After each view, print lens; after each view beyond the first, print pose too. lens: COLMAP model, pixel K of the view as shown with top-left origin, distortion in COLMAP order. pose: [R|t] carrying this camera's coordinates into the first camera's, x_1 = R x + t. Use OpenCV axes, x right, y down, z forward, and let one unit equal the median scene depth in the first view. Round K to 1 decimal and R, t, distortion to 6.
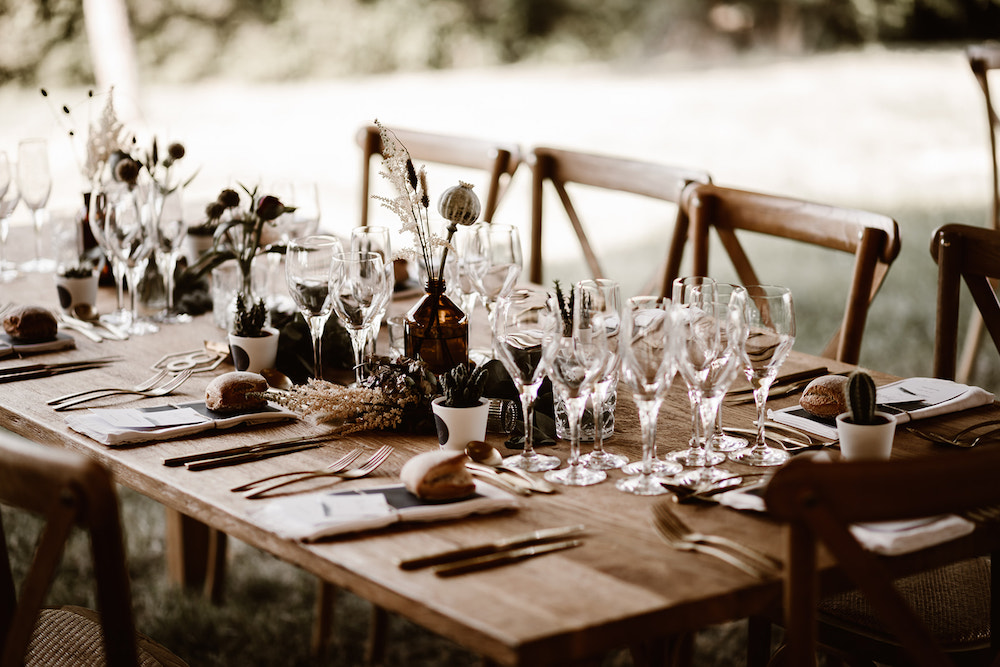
lens RADIAL K [[2369.6, 0, 496.8], [0, 2369.6, 334.6], [0, 0, 1]] dist [-0.019155, 0.000000]
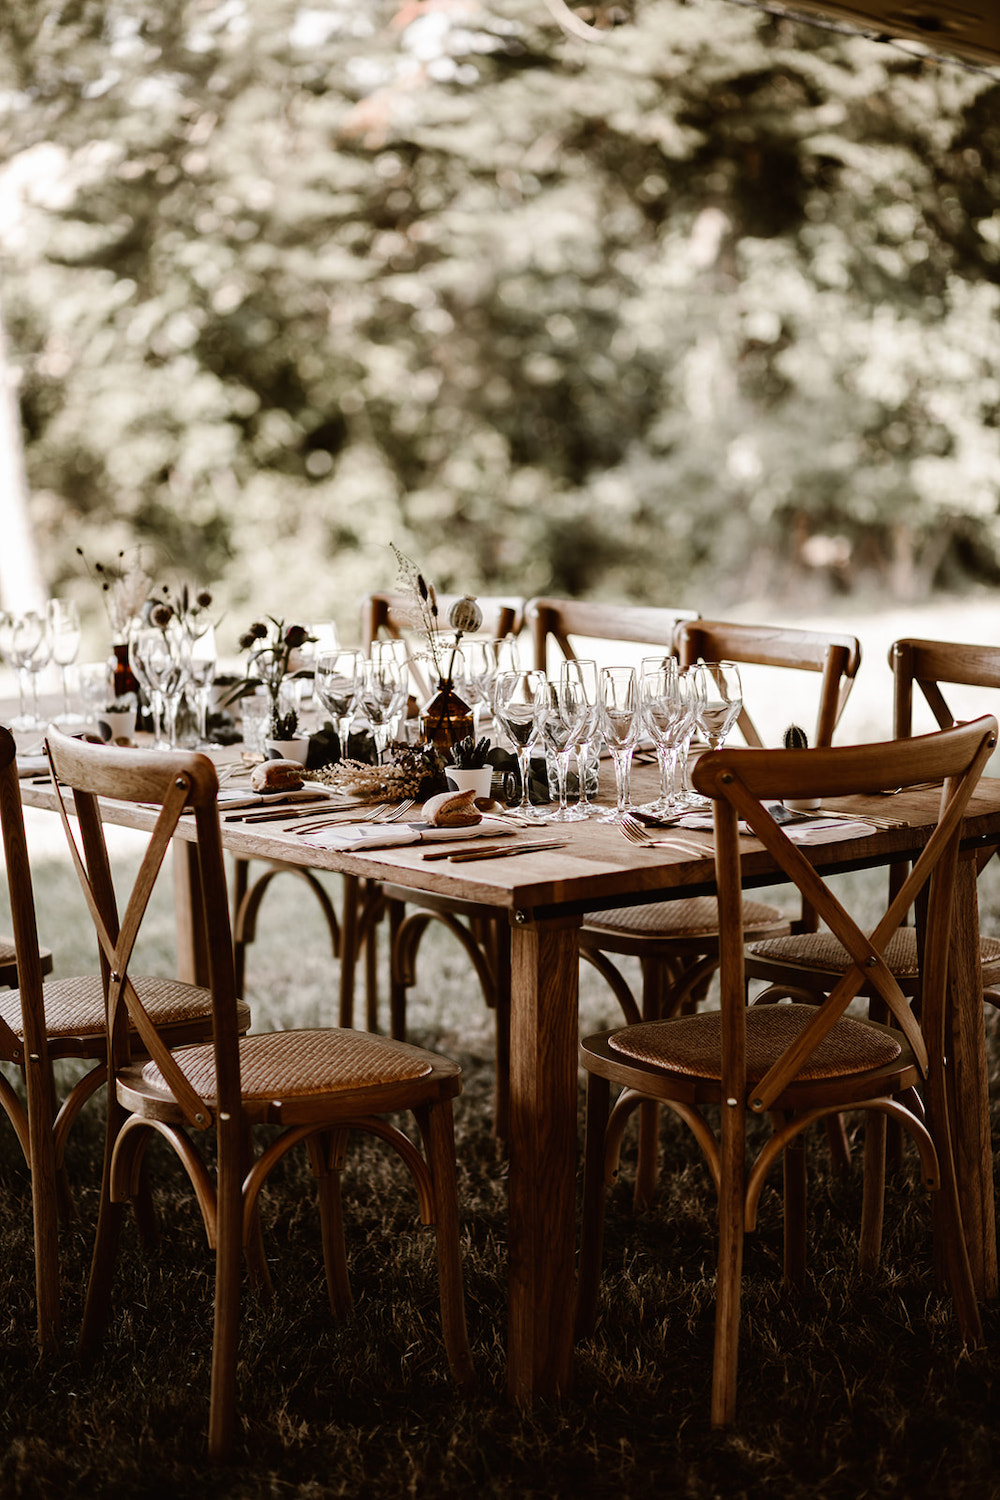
lens RADIAL K [[3554.5, 0, 502.7], [0, 3554.5, 749.0], [0, 0, 1]] dist [-0.019155, 0.000000]
pose [[0.999705, -0.023310, -0.006879, 0.013611], [0.022606, 0.995772, -0.089036, 0.165754], [0.008925, 0.088854, 0.996005, -0.734473]]
